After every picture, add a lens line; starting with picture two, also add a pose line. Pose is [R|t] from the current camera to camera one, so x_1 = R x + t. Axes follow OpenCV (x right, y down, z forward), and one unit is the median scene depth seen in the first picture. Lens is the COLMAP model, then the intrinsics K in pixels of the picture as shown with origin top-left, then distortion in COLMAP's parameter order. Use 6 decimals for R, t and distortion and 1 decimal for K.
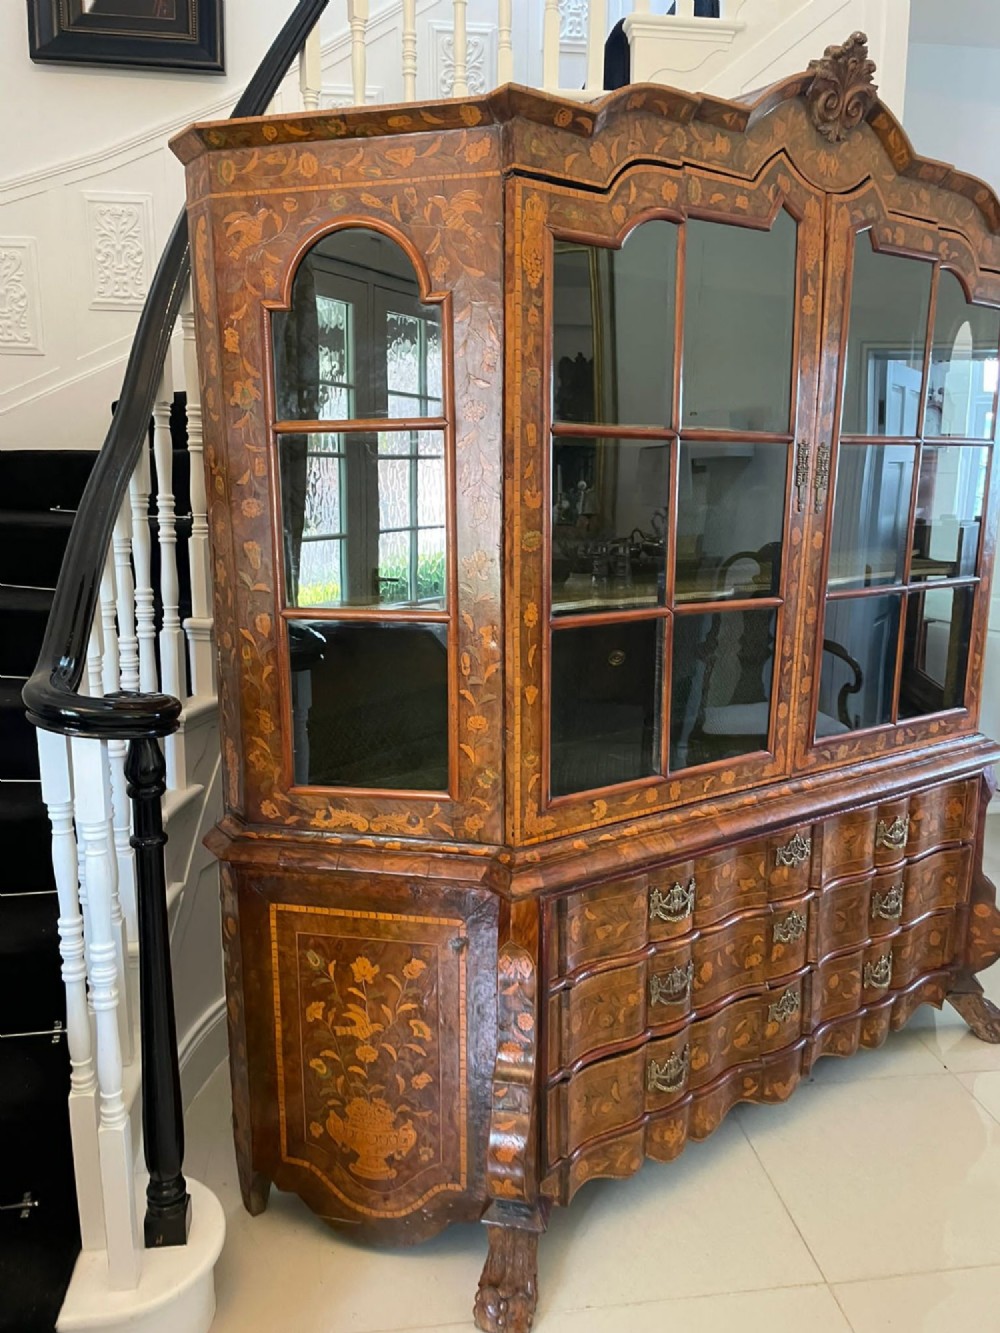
lens RADIAL K [[1001.9, 0, 507.7], [0, 1001.9, 659.0], [0, 0, 1]] dist [0.087609, -0.115846]
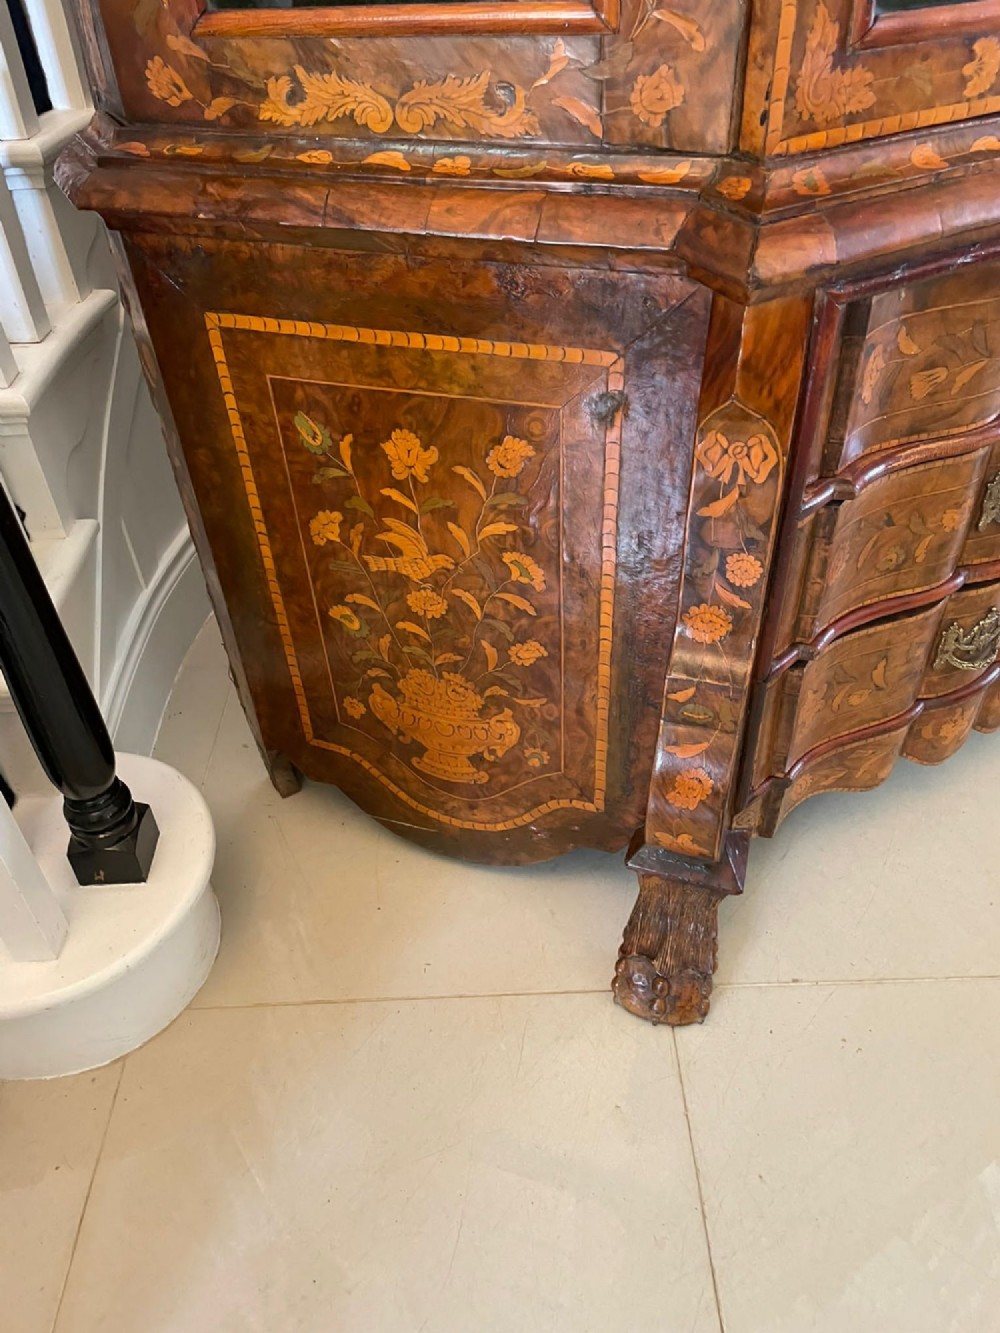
lens RADIAL K [[1001.9, 0, 507.7], [0, 1001.9, 659.0], [0, 0, 1]] dist [0.087609, -0.115846]
pose [[0.993779, 0.041001, -0.103549, -0.039184], [0.015638, 0.869185, 0.494239, 0.150701], [0.110267, -0.492784, 0.863137, 0.527706]]
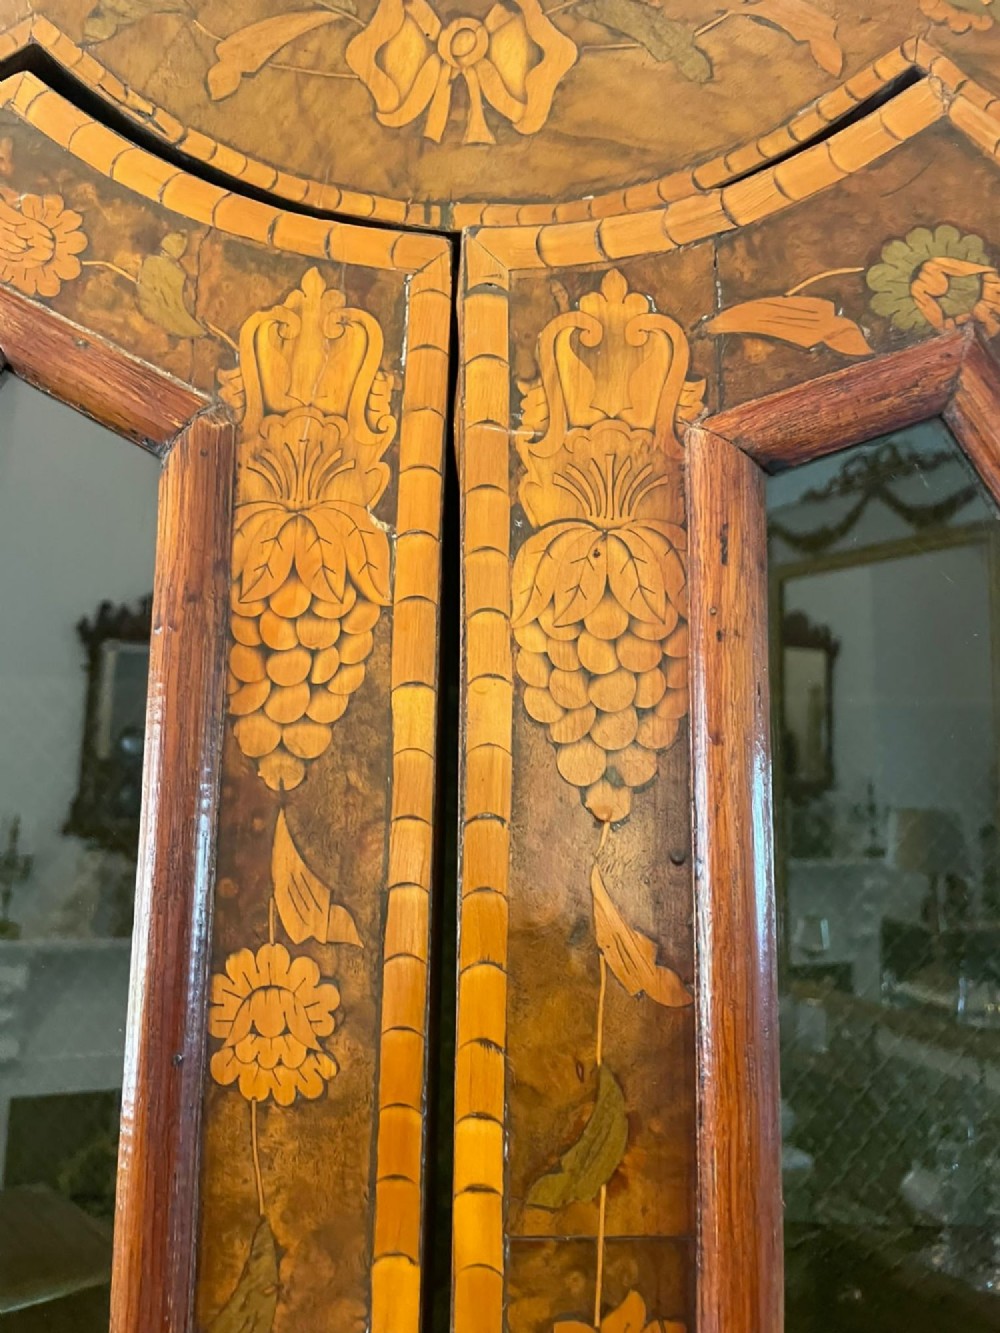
lens RADIAL K [[1007.1, 0, 503.3], [0, 1007.1, 667.8], [0, 0, 1]] dist [0.086670, -0.122906]
pose [[0.802849, -0.062362, -0.592911, 0.415235], [-0.129349, 0.952604, -0.275343, -0.375791], [0.581981, 0.297751, 0.756731, 0.948487]]
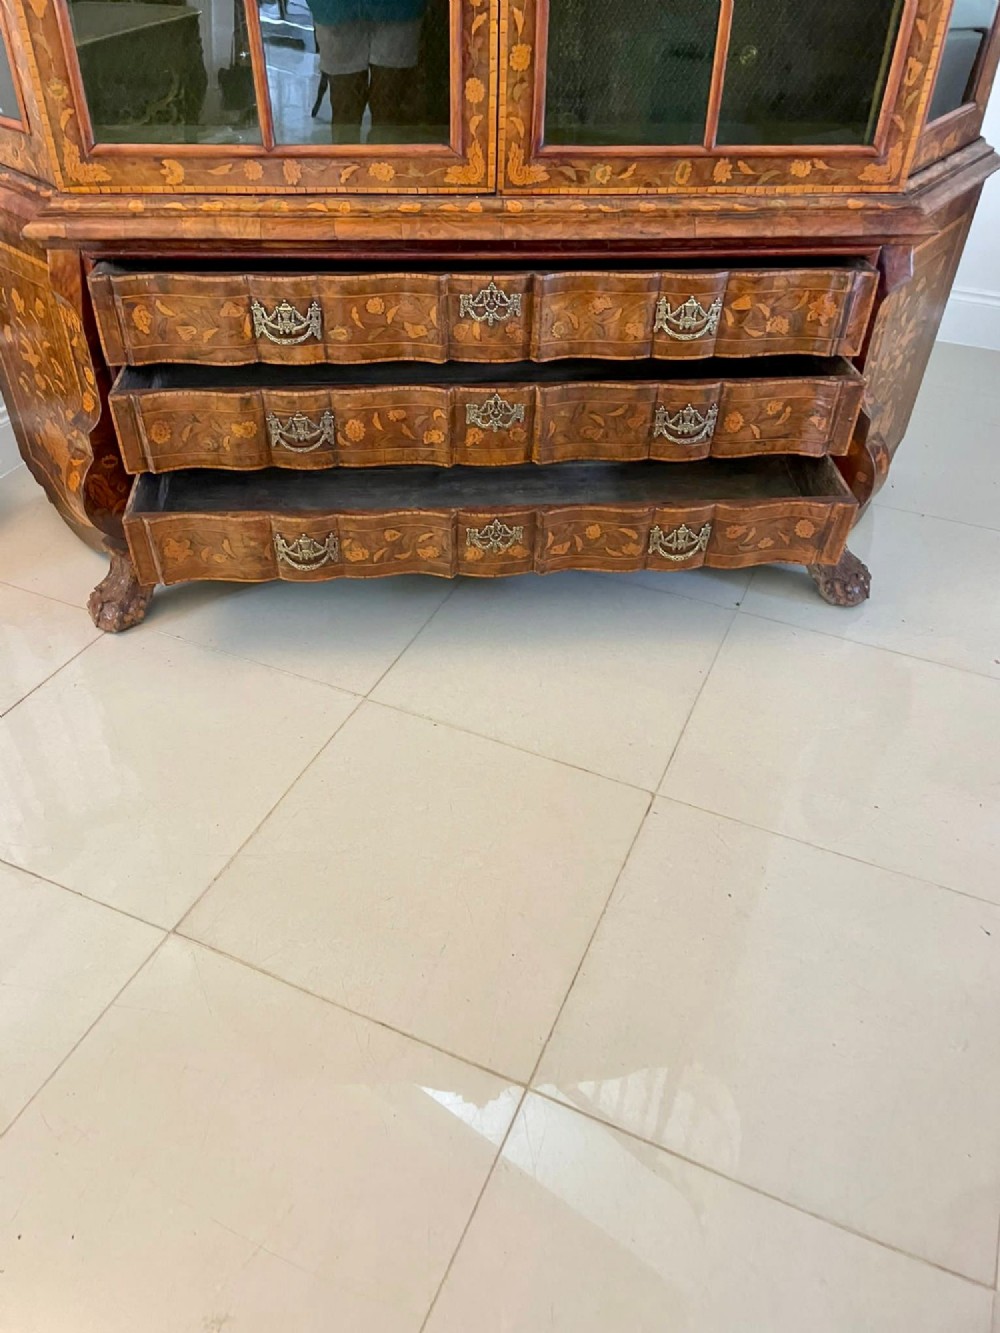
lens RADIAL K [[997.9, 0, 489.5], [0, 997.9, 650.3], [0, 0, 1]] dist [0.094438, -0.120944]
pose [[0.851242, 0.337213, -0.402088, 0.831807], [-0.106445, 0.861237, 0.496931, 0.036896], [0.513864, -0.380208, 0.769016, 0.283197]]
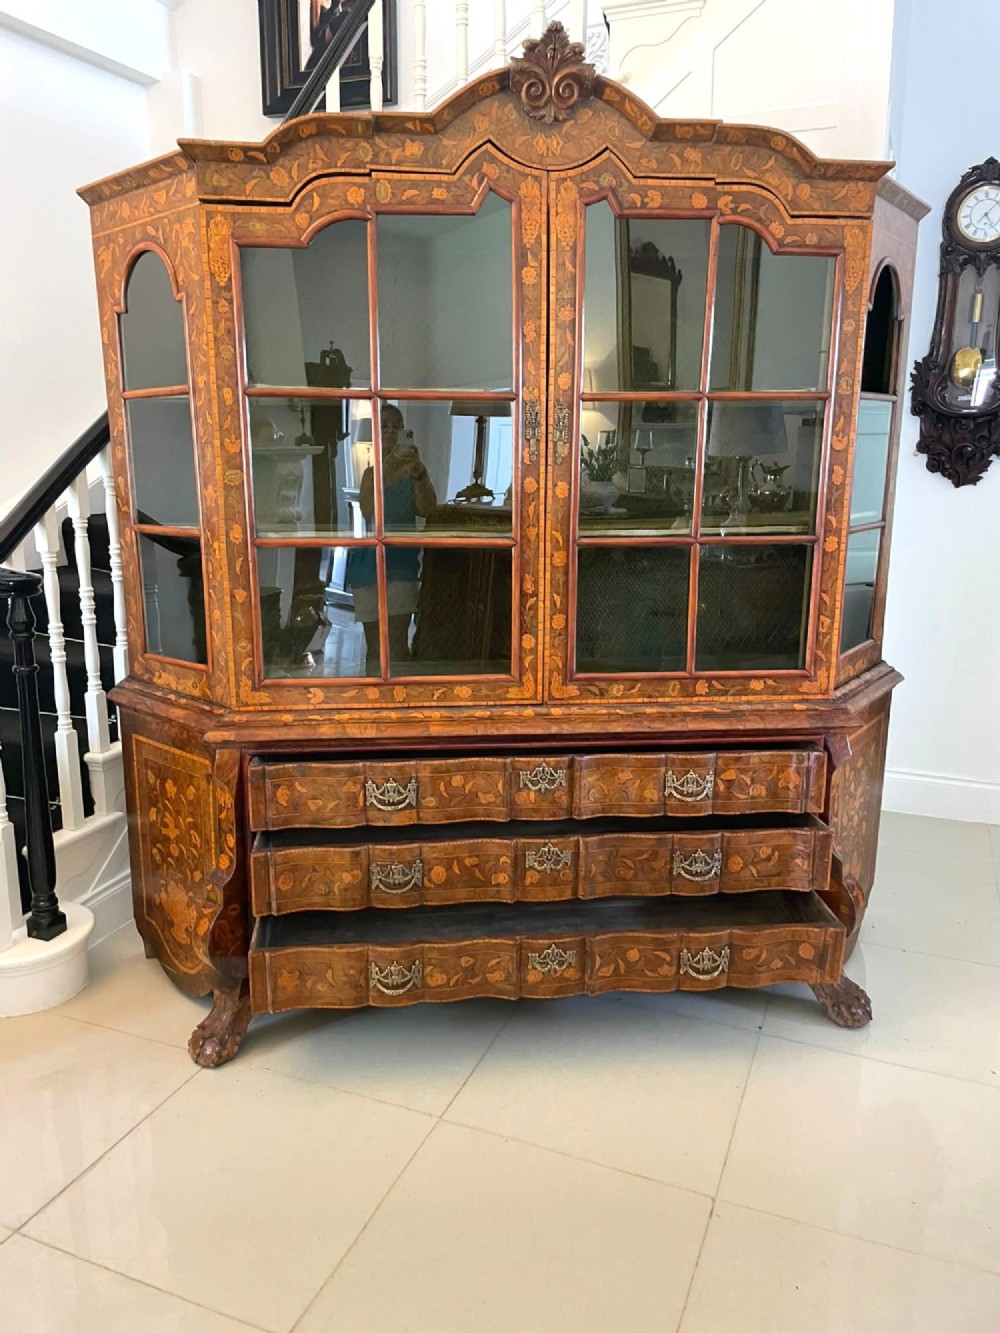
lens RADIAL K [[1000.6, 0, 492.2], [0, 1000.6, 658.6], [0, 0, 1]] dist [0.092950, -0.125899]
pose [[0.866899, 0.103299, -0.487663, 0.886974], [-0.089621, 0.994650, 0.051375, 0.018618], [0.490361, -0.000832, 0.871519, 0.007511]]
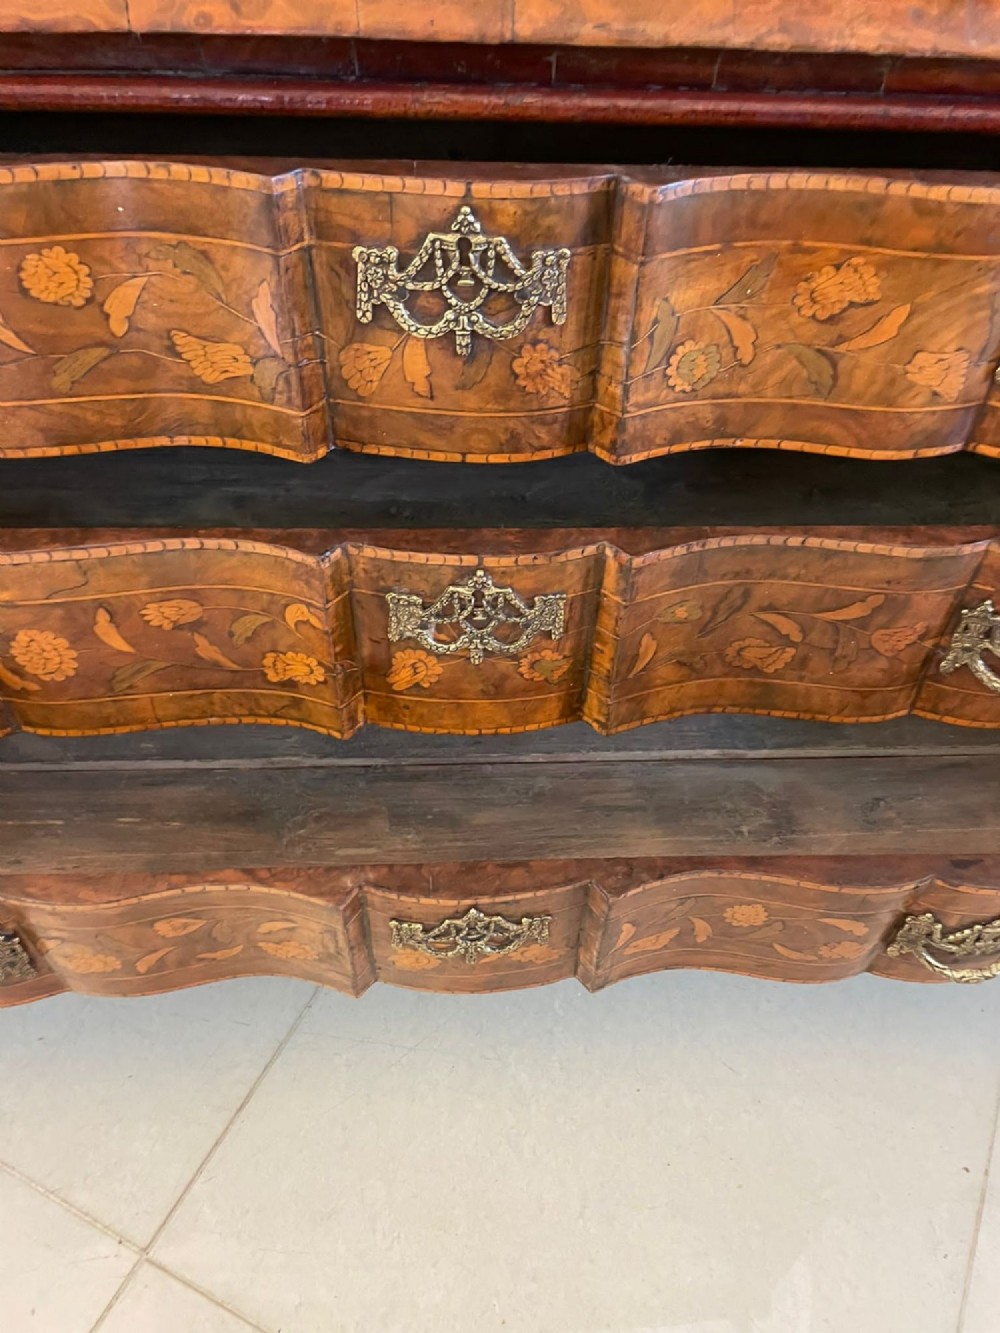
lens RADIAL K [[1001.9, 0, 507.7], [0, 1001.9, 659.0], [0, 0, 1]] dist [0.087609, -0.115846]
pose [[0.835088, 0.407895, -0.369120, 0.500156], [-0.126490, 0.795380, 0.592765, 0.142743], [0.535376, -0.448321, 0.715808, 0.890967]]
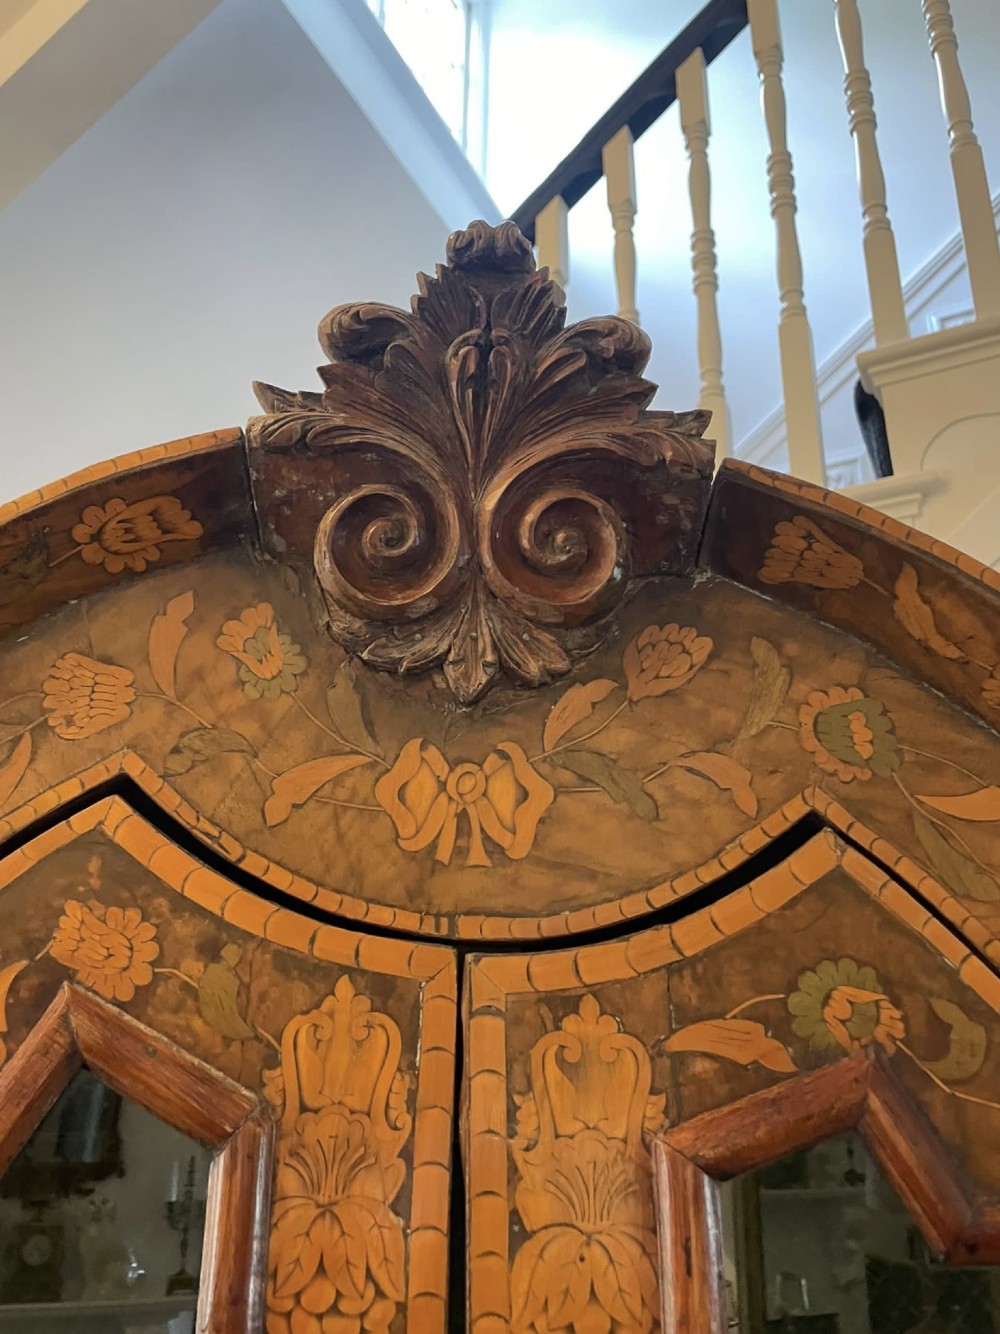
lens RADIAL K [[1059.8, 0, 492.4], [0, 1059.8, 668.5], [0, 0, 1]] dist [0.101273, -0.141637]
pose [[0.828999, -0.191814, -0.525326, 0.442307], [-0.115021, 0.860781, -0.495809, -0.423839], [0.547294, 0.471449, 0.691524, 0.882703]]
